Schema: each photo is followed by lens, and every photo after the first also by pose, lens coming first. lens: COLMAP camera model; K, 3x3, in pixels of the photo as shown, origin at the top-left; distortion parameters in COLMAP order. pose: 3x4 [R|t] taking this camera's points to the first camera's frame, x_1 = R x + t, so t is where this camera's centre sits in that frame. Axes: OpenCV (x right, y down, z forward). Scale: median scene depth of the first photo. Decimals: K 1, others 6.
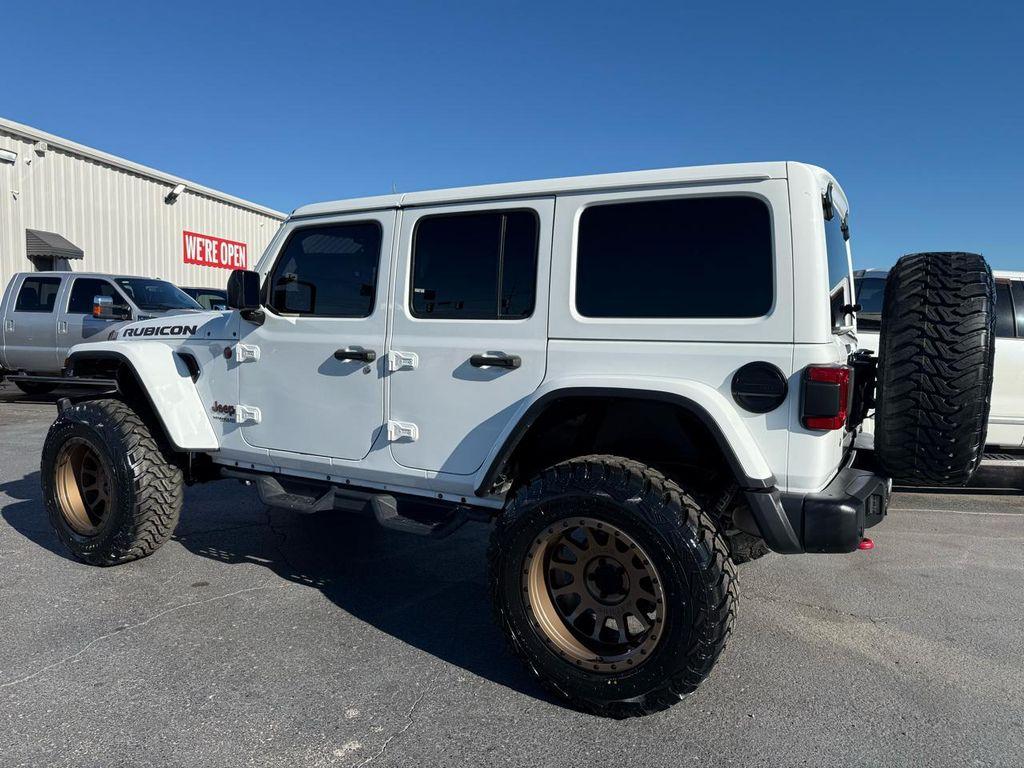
lens RADIAL K [[714.8, 0, 517.5], [0, 714.8, 393.5], [0, 0, 1]] dist [0.132049, -0.179726]
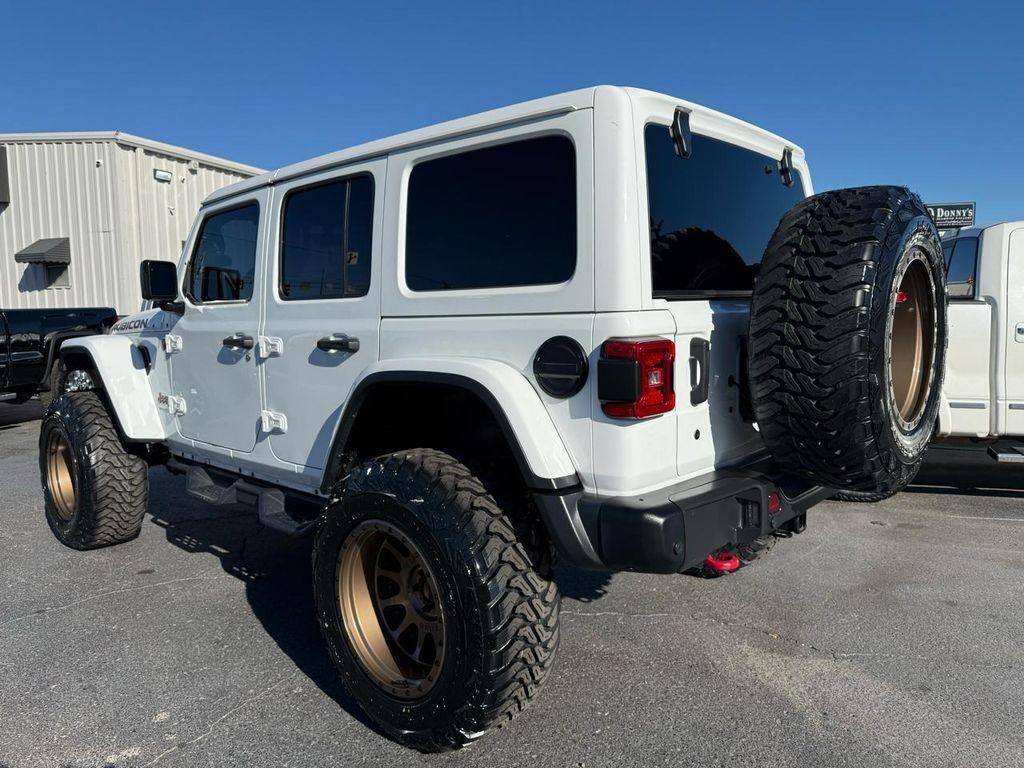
lens RADIAL K [[714.8, 0, 517.5], [0, 714.8, 393.5], [0, 0, 1]] dist [0.132049, -0.179726]
pose [[0.972367, -0.009500, -0.233265, 0.356130], [0.012046, 0.999882, 0.009492, 0.009720], [0.233148, -0.012040, 0.972367, 0.147293]]
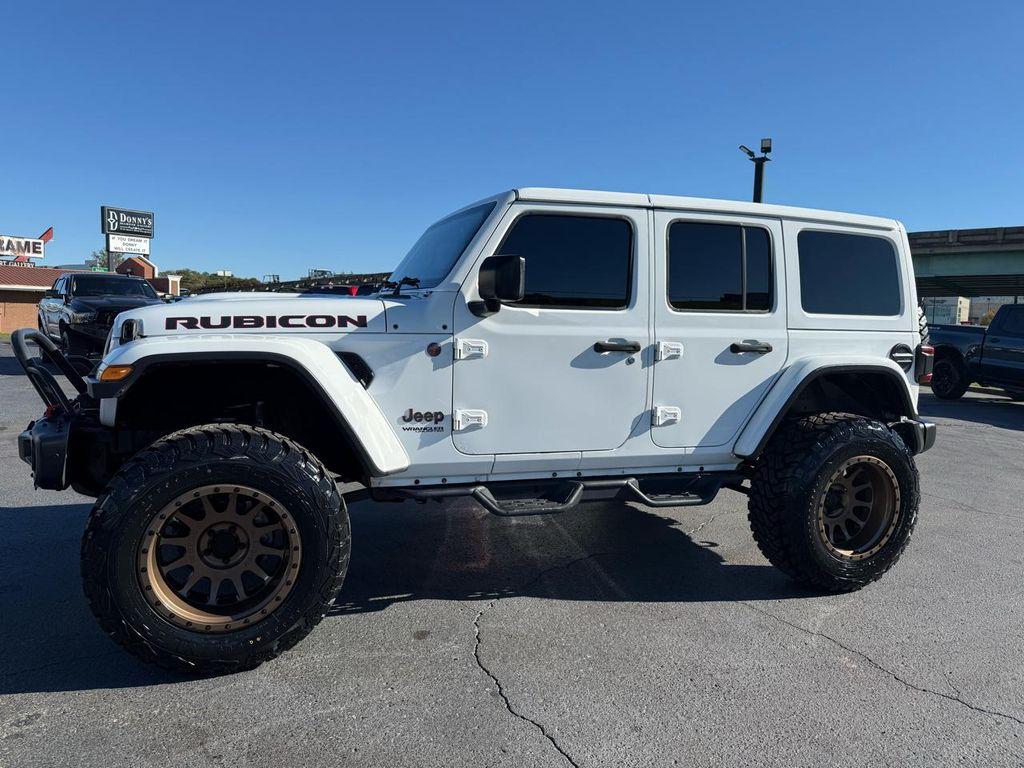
lens RADIAL K [[714.8, 0, 517.5], [0, 714.8, 393.5], [0, 0, 1]] dist [0.132049, -0.179726]
pose [[0.653967, -0.074874, 0.752808, -1.093148], [0.056880, 0.997140, 0.049763, -0.046092], [-0.754381, 0.010277, 0.656356, 0.435885]]
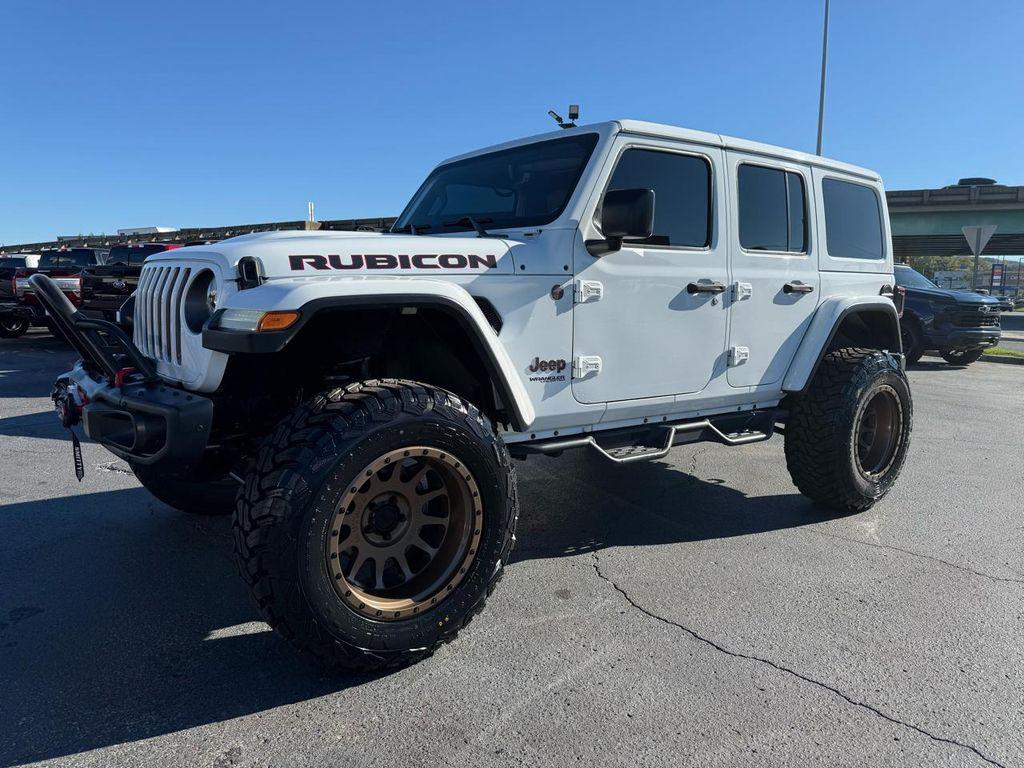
lens RADIAL K [[714.8, 0, 517.5], [0, 714.8, 393.5], [0, 0, 1]] dist [0.132049, -0.179726]
pose [[0.403042, -0.141132, 0.904234, -1.279265], [0.083644, 0.989583, 0.117171, -0.047462], [-0.911351, 0.028409, 0.410648, 0.824715]]
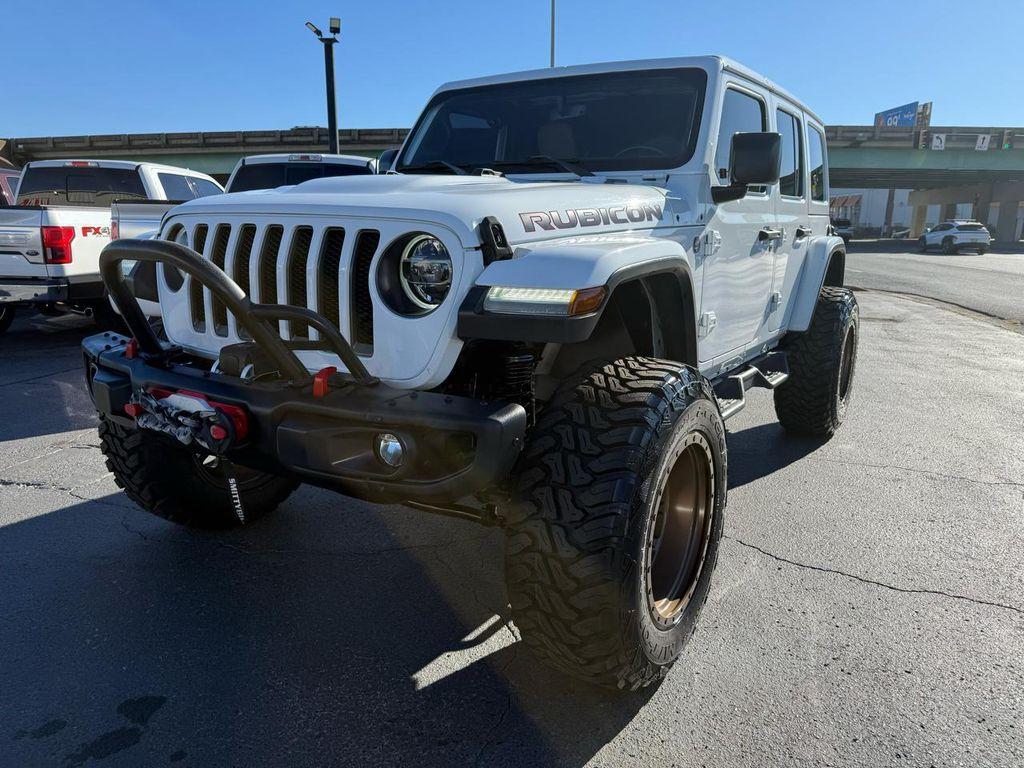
lens RADIAL K [[719.5, 0, 510.5], [0, 719.5, 388.8], [0, 0, 1]] dist [0.090323, -0.148836]
pose [[0.066845, -0.240550, 0.968332, -1.292924], [0.094749, 0.967648, 0.233839, -0.116961], [-0.993254, 0.076118, 0.087475, 1.284494]]
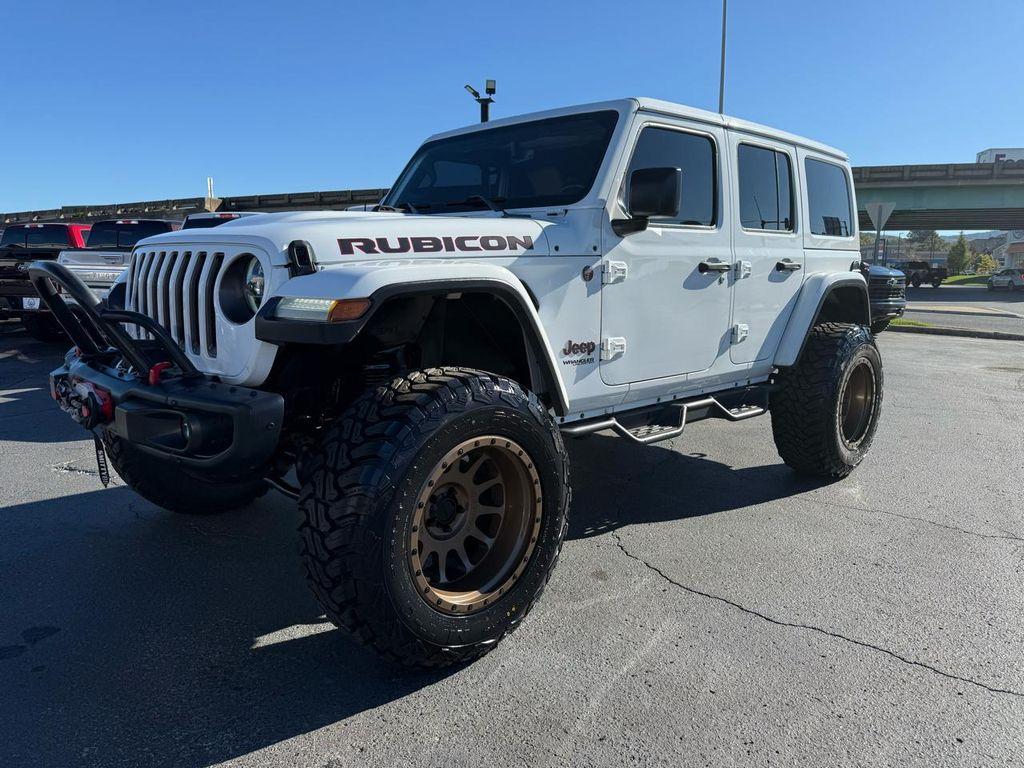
lens RADIAL K [[714.8, 0, 517.5], [0, 714.8, 393.5], [0, 0, 1]] dist [0.132049, -0.179726]
pose [[0.285656, -0.179093, 0.941449, -1.315326], [0.096867, 0.982747, 0.157558, -0.065510], [-0.953424, 0.046188, 0.298076, 0.965429]]
